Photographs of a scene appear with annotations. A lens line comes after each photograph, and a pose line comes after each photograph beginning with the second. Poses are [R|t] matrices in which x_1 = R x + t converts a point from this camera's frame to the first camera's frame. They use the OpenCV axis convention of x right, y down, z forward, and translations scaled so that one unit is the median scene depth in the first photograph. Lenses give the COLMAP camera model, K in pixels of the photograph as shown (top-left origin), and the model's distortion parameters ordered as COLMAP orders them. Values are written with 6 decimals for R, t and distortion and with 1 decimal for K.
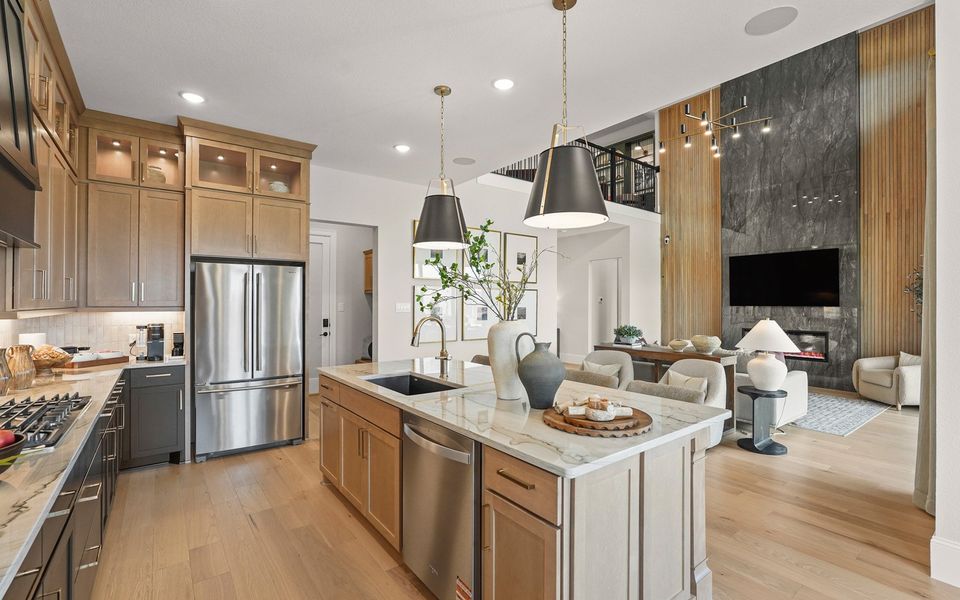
lens RADIAL K [[423.9, 0, 475.3], [0, 423.9, 300.8], [0, 0, 1]] dist [-0.009778, 0.001228]
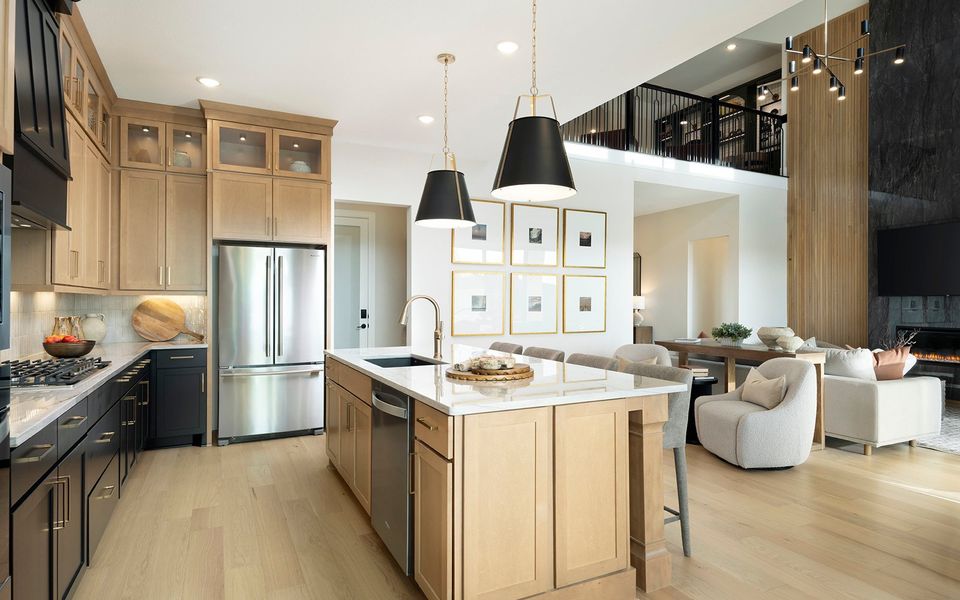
lens RADIAL K [[521.4, 0, 478.2], [0, 521.4, 298.6], [0, 0, 1]] dist [0.033457, -0.014357]
pose [[0.984102, 0.000554, -0.177603, 0.154100], [0.000184, 0.999991, 0.004137, 0.027381], [0.177604, -0.004104, 0.984093, -0.109418]]
